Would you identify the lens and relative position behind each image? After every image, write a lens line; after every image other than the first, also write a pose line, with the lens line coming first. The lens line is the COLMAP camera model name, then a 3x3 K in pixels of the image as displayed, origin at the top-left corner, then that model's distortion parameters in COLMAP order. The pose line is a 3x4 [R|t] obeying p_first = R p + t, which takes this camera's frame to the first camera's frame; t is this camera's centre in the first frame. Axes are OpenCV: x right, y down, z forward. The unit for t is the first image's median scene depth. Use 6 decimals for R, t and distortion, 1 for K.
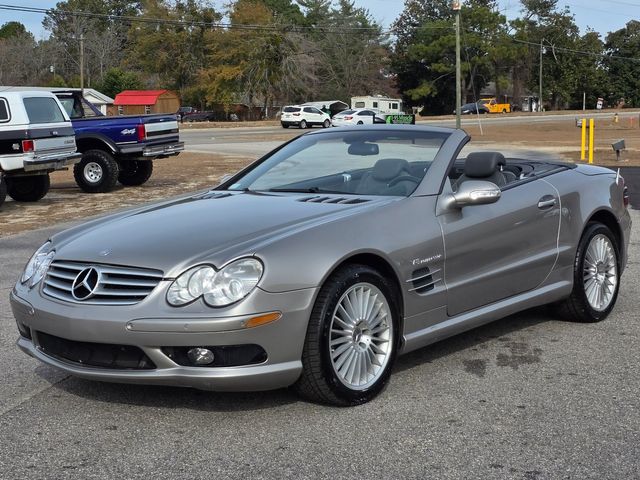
lens RADIAL K [[1194.5, 0, 277.9], [0, 1194.5, 213.9], [0, 0, 1]] dist [0.271261, -1.053379]
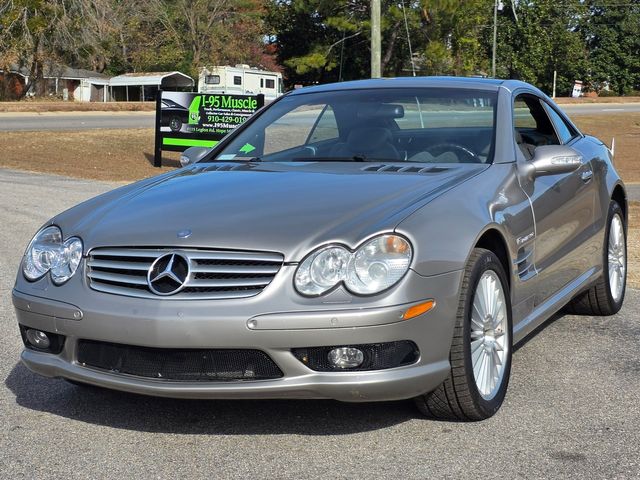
lens RADIAL K [[1308.5, 0, 322.5], [0, 1308.5, 213.2], [0, 0, 1]] dist [0.181041, -0.463089]
pose [[0.994089, 0.012057, 0.107901, 0.050726], [-0.012305, 0.999923, 0.001632, -0.023154], [-0.107873, -0.002950, 0.994160, 0.309881]]
